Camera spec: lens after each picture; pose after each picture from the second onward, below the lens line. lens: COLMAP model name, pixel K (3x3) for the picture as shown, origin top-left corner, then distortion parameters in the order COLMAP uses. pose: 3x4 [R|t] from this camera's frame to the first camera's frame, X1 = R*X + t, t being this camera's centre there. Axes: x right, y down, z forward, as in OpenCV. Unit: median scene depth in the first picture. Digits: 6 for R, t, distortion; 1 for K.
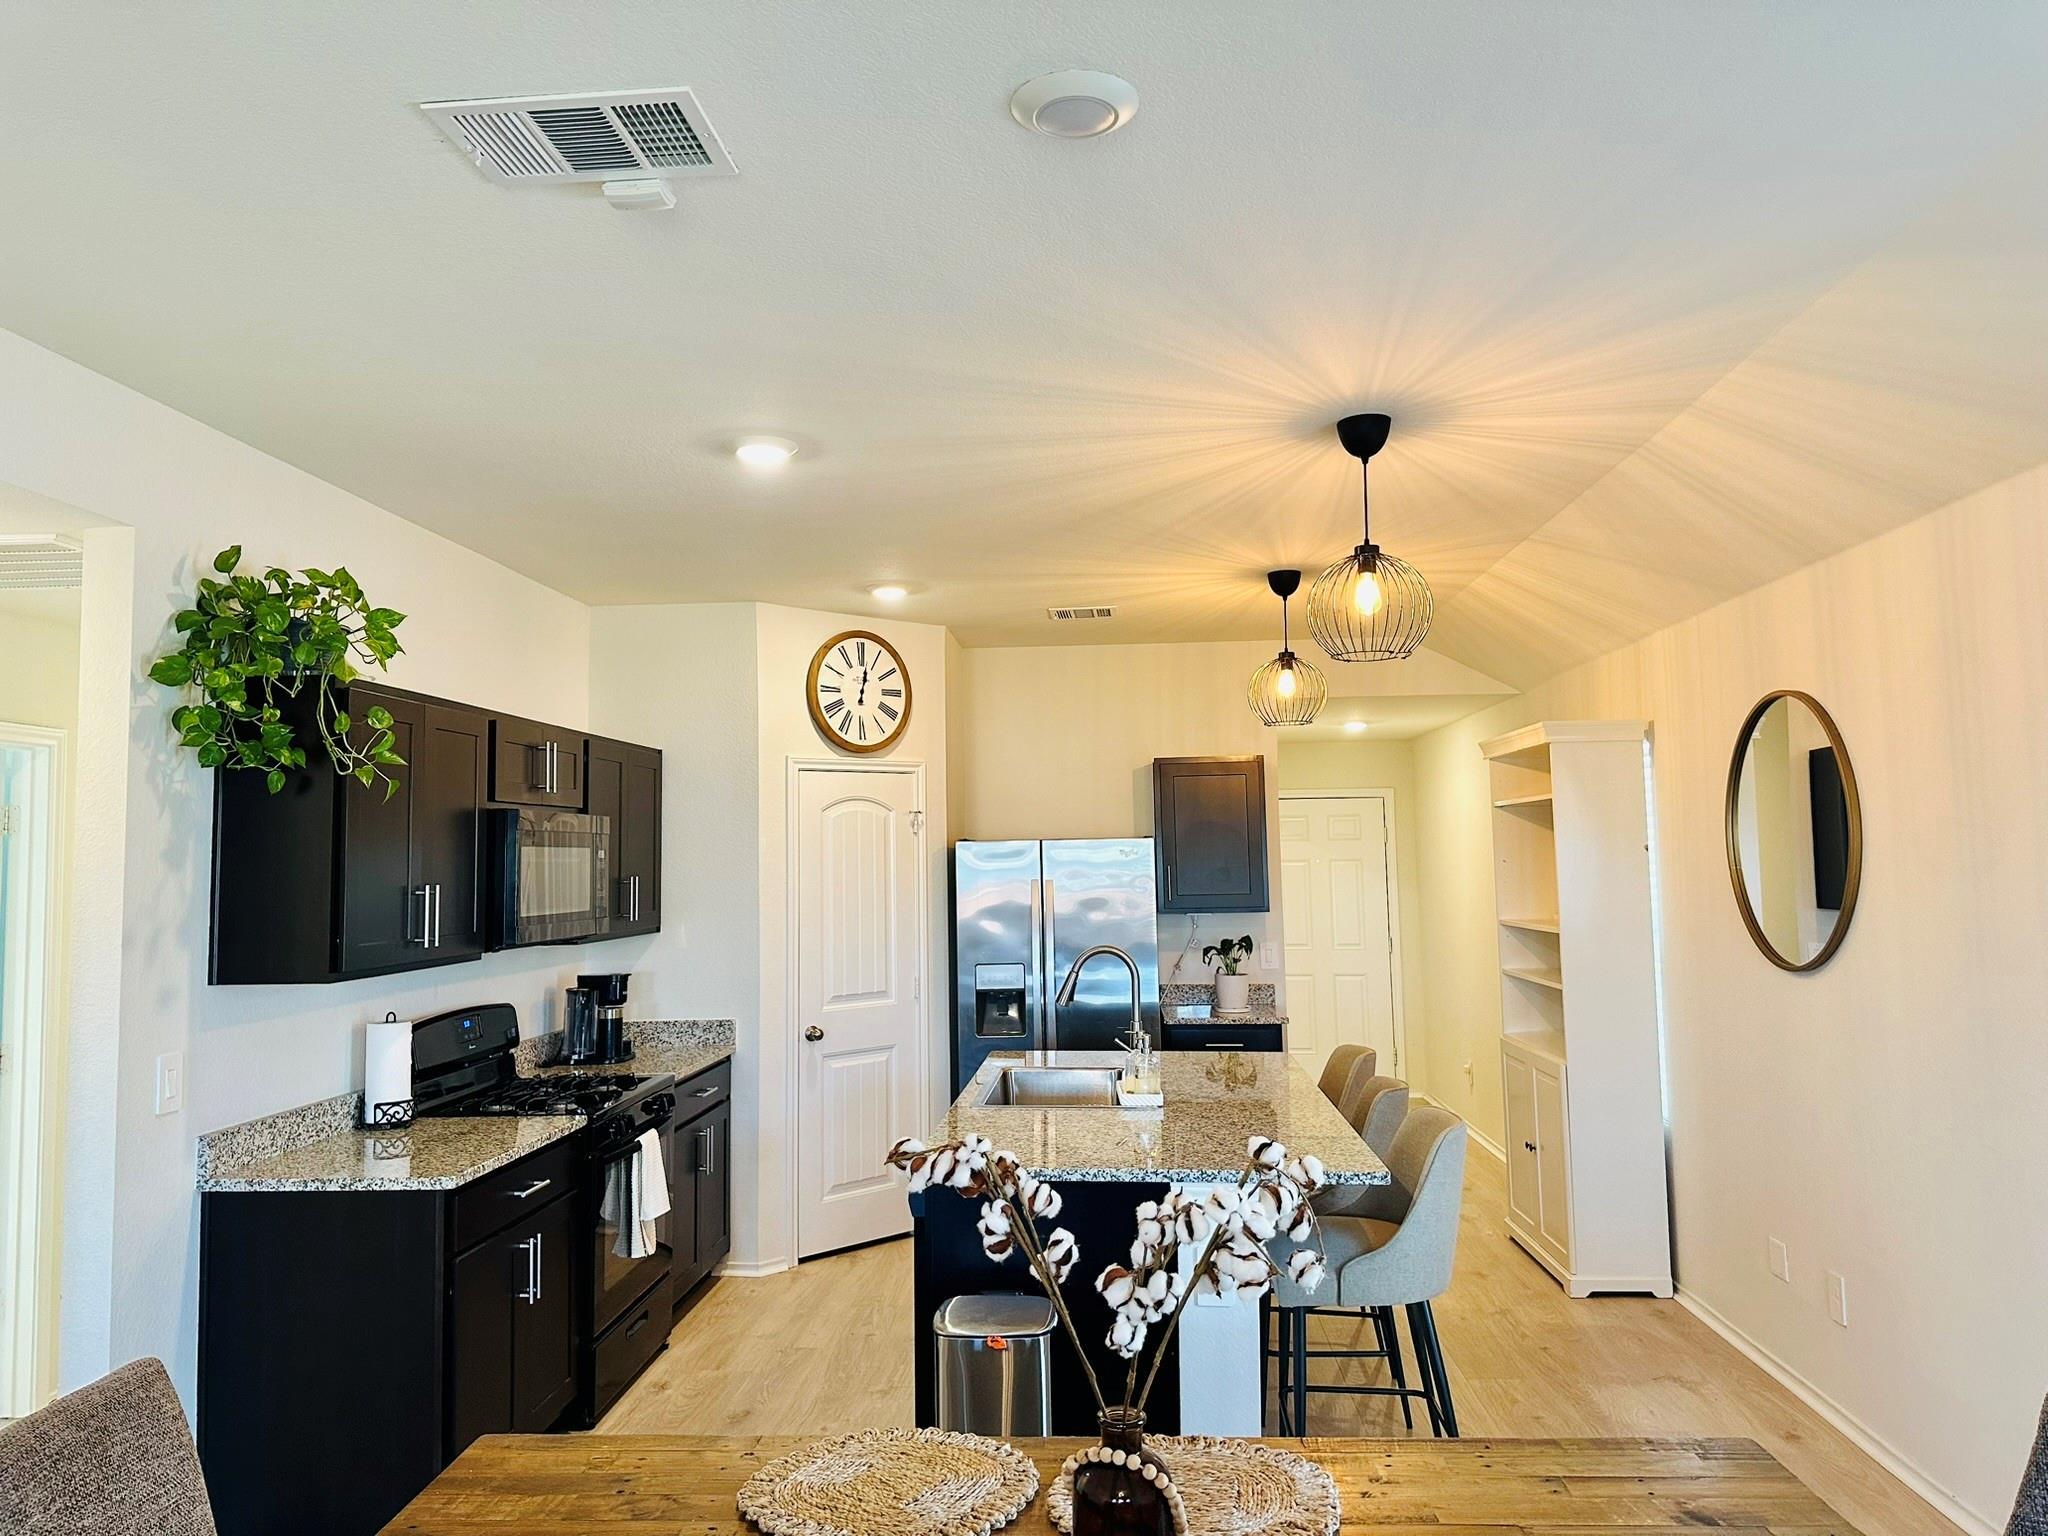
lens RADIAL K [[1401.8, 0, 1016.8], [0, 1401.8, 774.9], [0, 0, 1]] dist [0.118016, -0.169929]
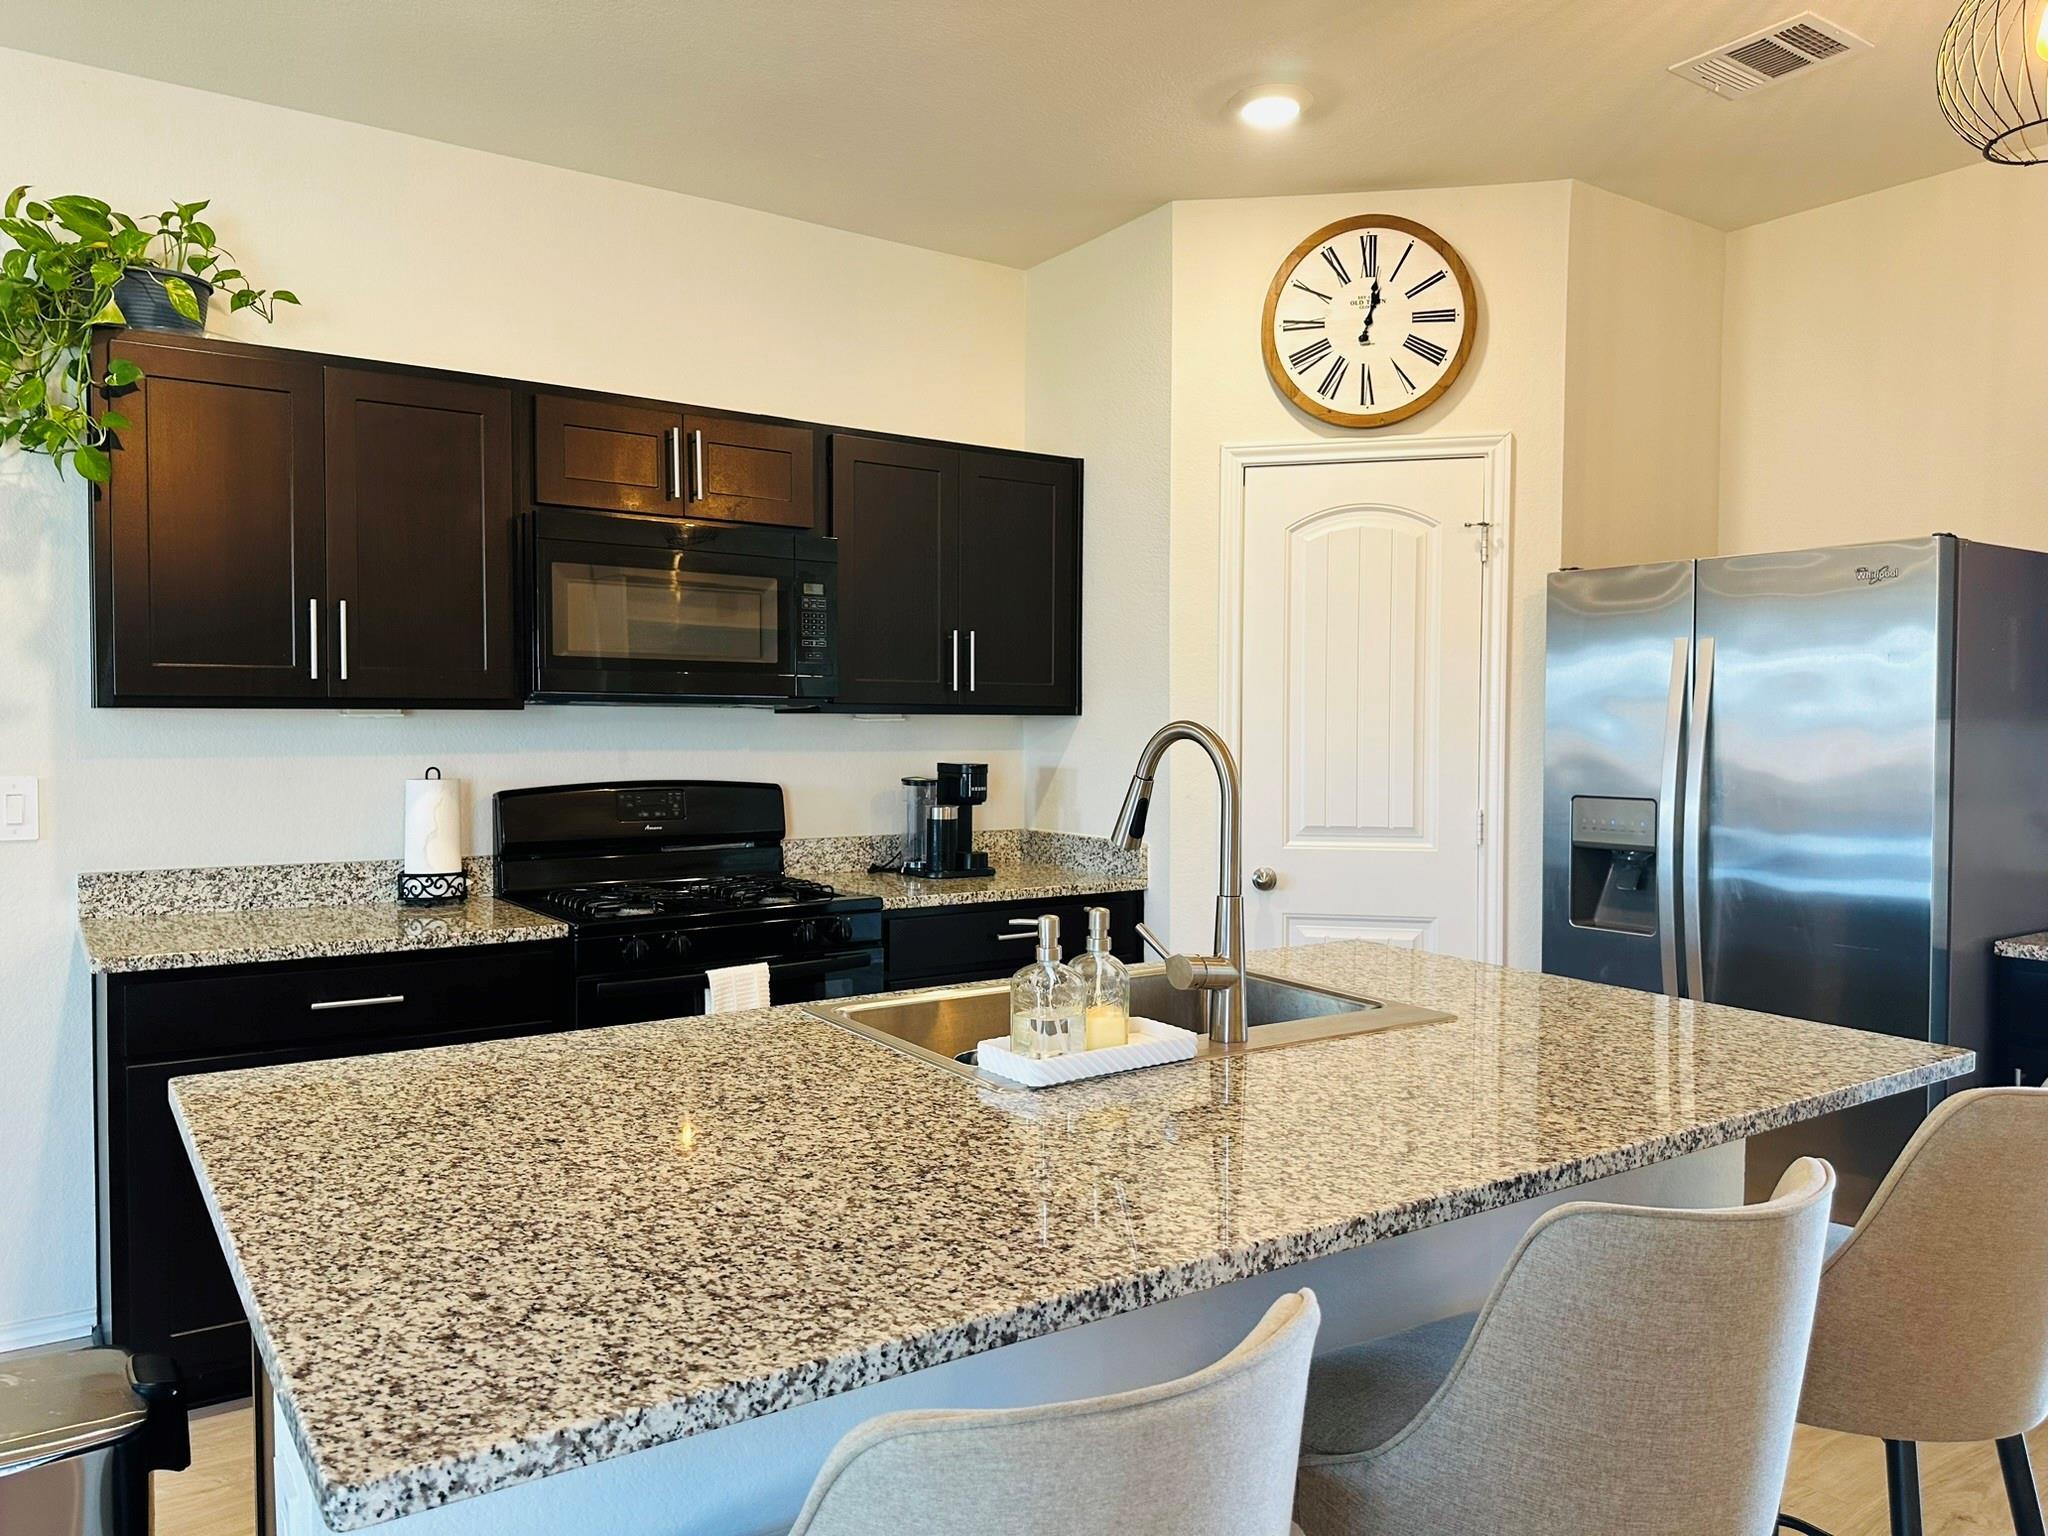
lens RADIAL K [[1401.8, 0, 1016.8], [0, 1401.8, 774.9], [0, 0, 1]] dist [0.118016, -0.169929]
pose [[0.629304, 0.051743, -0.775435, 0.273519], [0.032803, 0.995123, 0.093023, 0.070654], [0.776467, -0.083976, 0.624537, 0.502055]]
